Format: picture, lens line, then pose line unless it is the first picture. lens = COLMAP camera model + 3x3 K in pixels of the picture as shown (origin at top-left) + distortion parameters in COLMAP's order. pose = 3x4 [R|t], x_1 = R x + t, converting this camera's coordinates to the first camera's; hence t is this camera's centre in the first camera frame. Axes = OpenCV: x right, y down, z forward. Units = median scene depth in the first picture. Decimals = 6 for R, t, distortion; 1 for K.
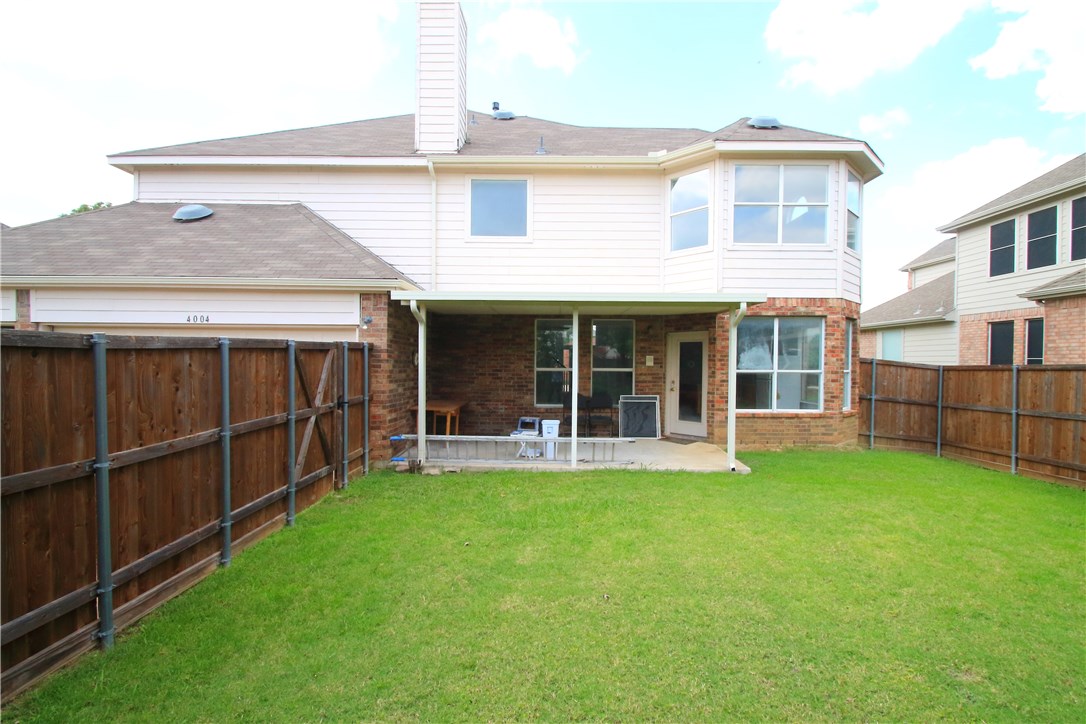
lens RADIAL K [[526.6, 0, 543.8], [0, 526.6, 364.7], [0, 0, 1]] dist [-0.000463, -0.002284]
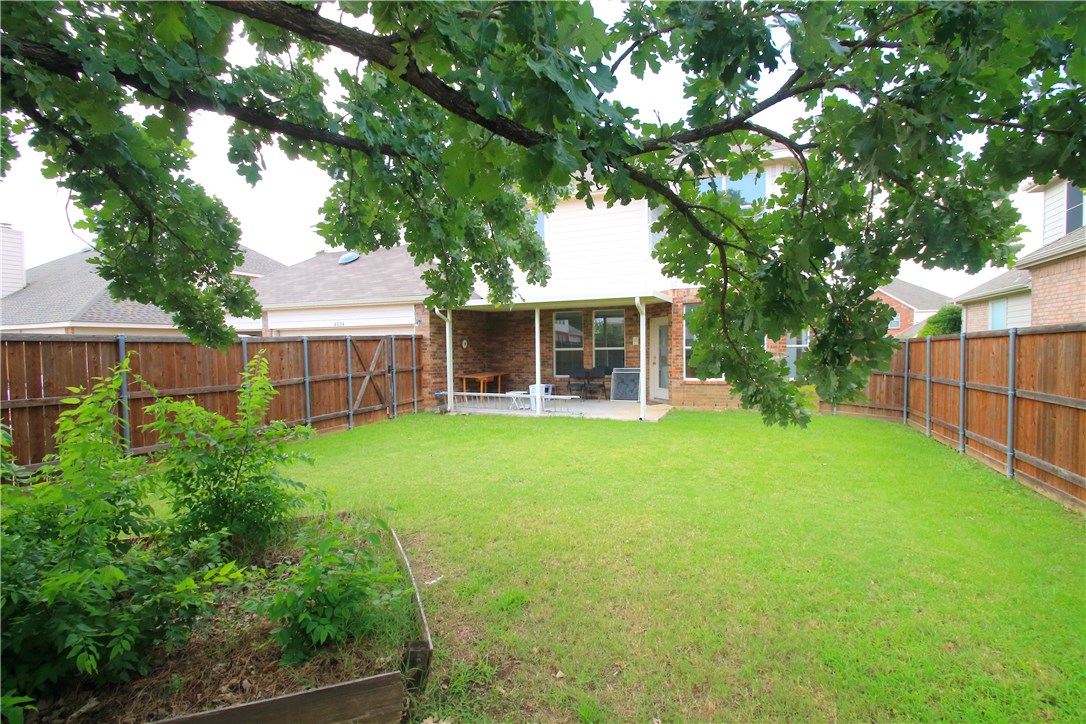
lens RADIAL K [[526.6, 0, 541.5], [0, 526.6, 366.4], [0, 0, 1]] dist [-0.000463, -0.002284]
pose [[0.920946, -0.006810, -0.389631, 0.648686], [0.019173, 0.999428, 0.027850, 0.018556], [0.389218, -0.033118, 0.920550, -0.358463]]
